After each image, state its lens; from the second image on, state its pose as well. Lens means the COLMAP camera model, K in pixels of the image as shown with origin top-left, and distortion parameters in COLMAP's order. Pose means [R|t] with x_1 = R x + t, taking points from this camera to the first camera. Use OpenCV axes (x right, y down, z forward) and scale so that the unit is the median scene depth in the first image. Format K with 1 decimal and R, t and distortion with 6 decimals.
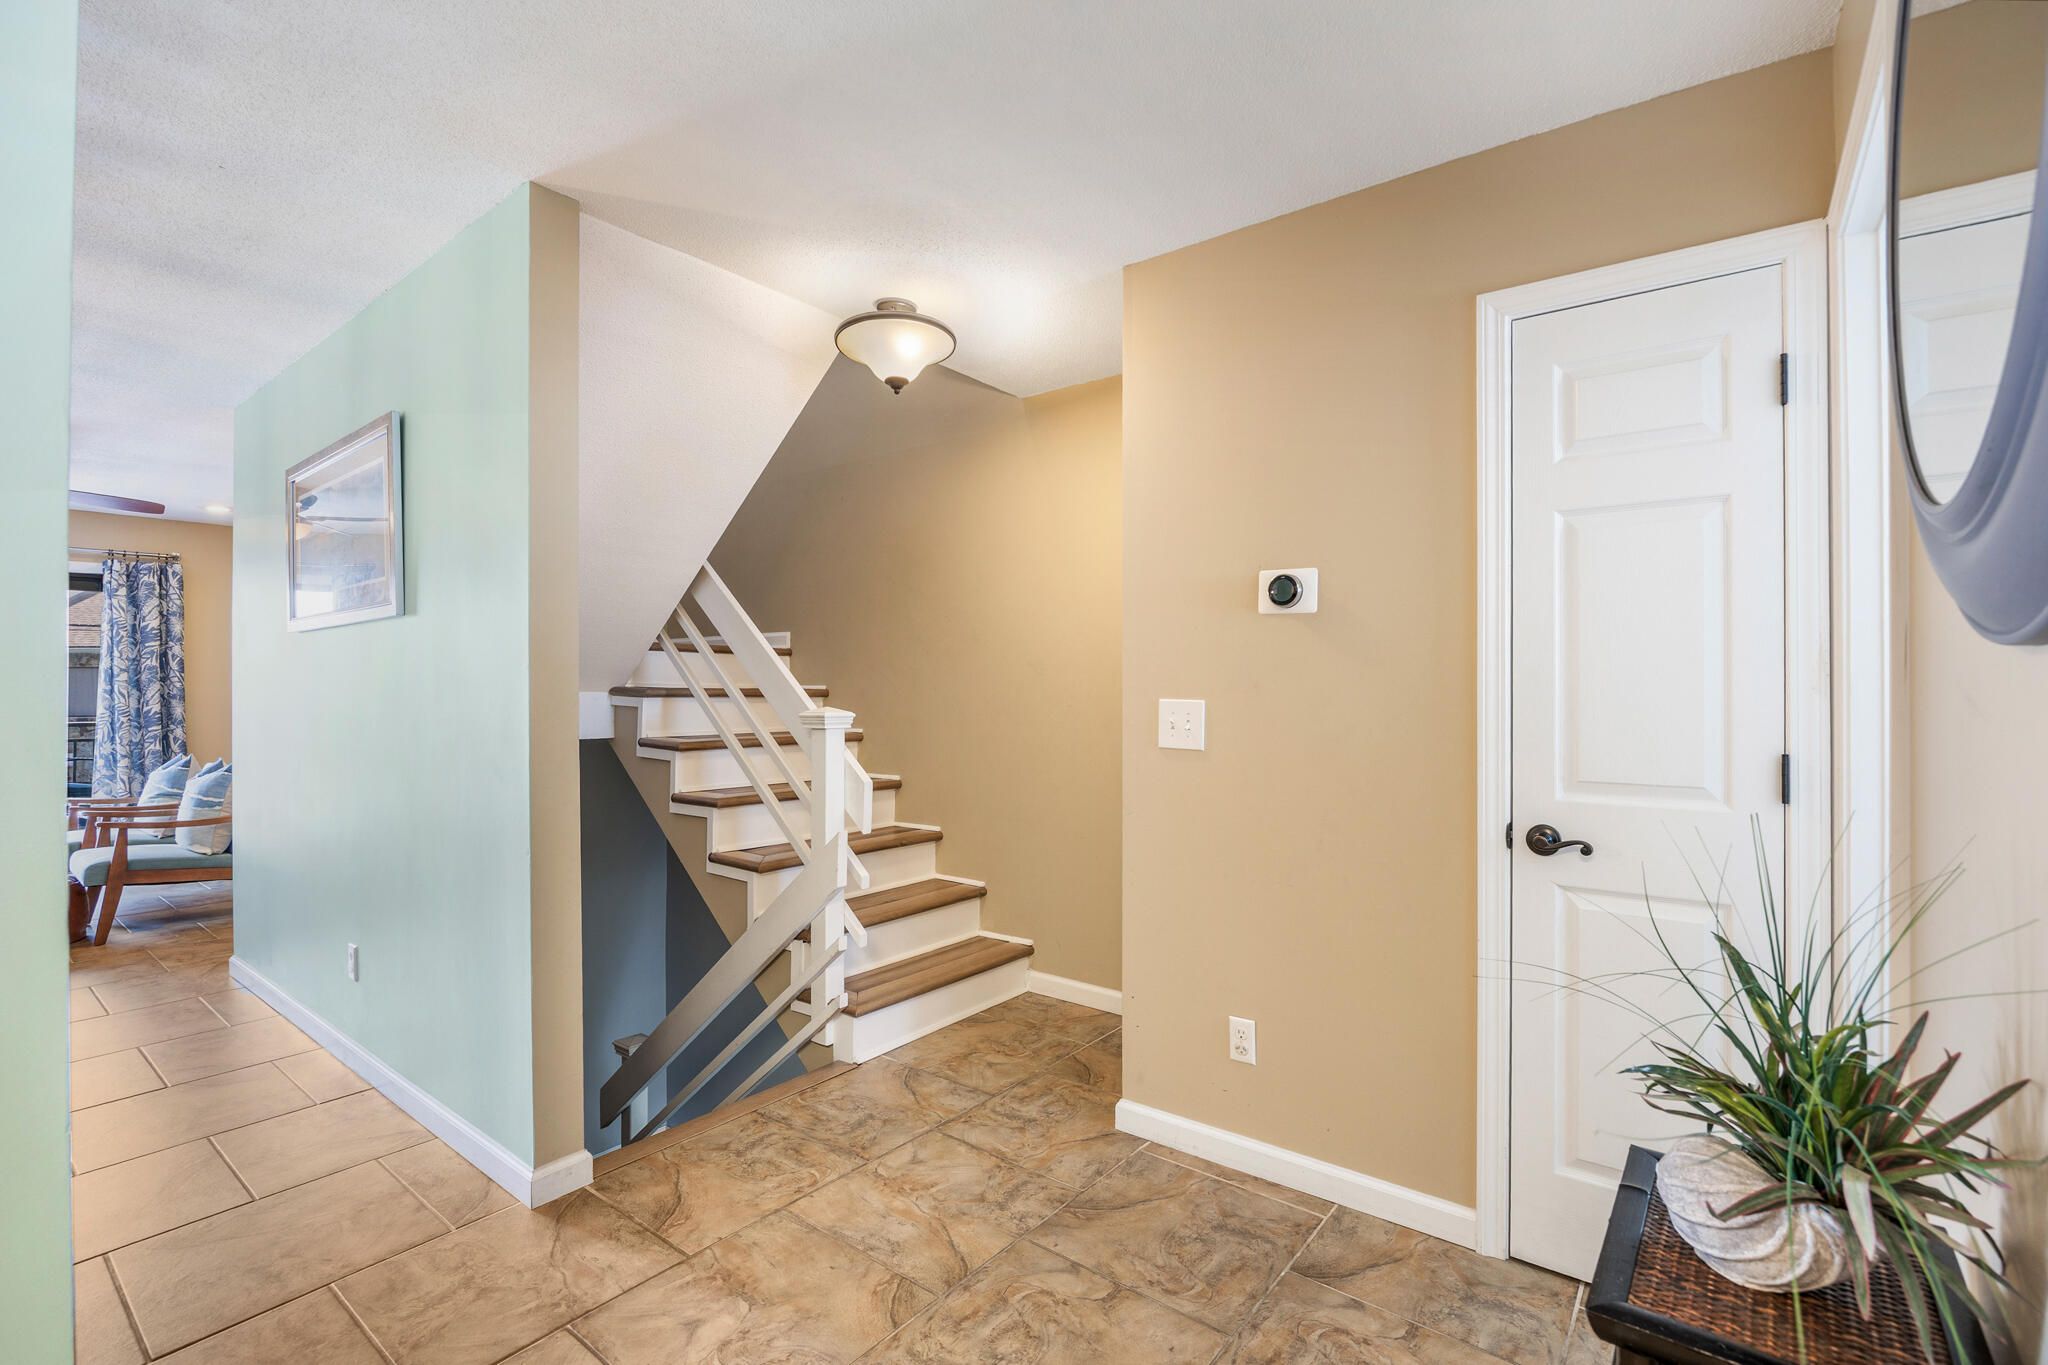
lens RADIAL K [[893.1, 0, 1027.8], [0, 893.1, 684.9], [0, 0, 1]] dist [-0.006770, 0.001677]
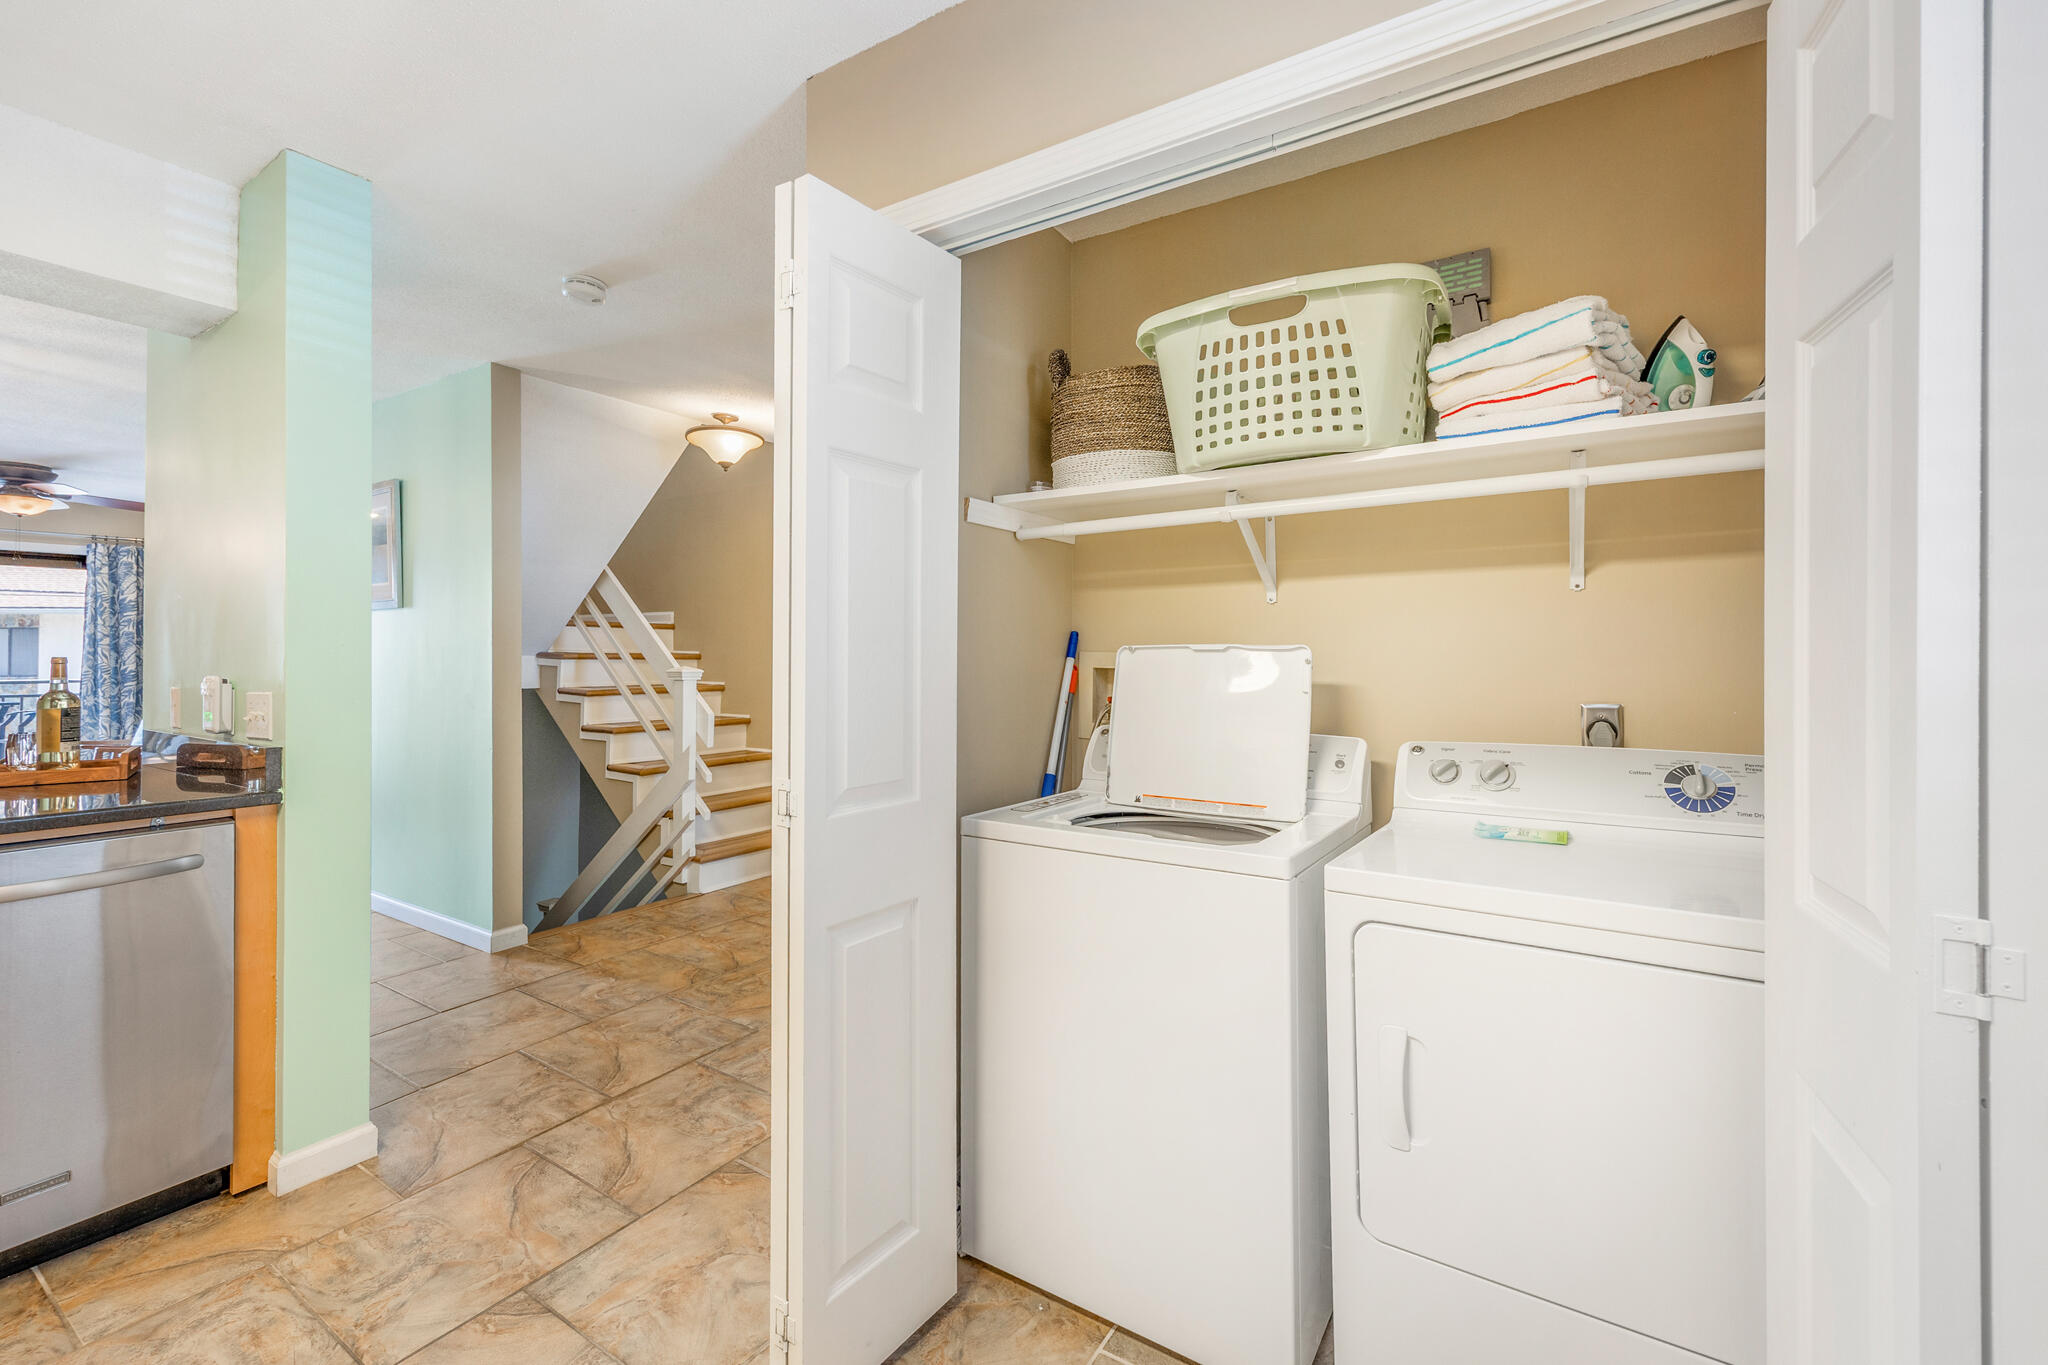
lens RADIAL K [[893.1, 0, 1055.6], [0, 893.1, 645.3], [0, 0, 1]] dist [-0.006770, 0.001677]
pose [[0.995329, 0.003023, 0.096491, 0.246673], [-0.002958, 0.999995, -0.000816, -0.011262], [-0.096493, 0.000526, 0.995334, -0.557270]]
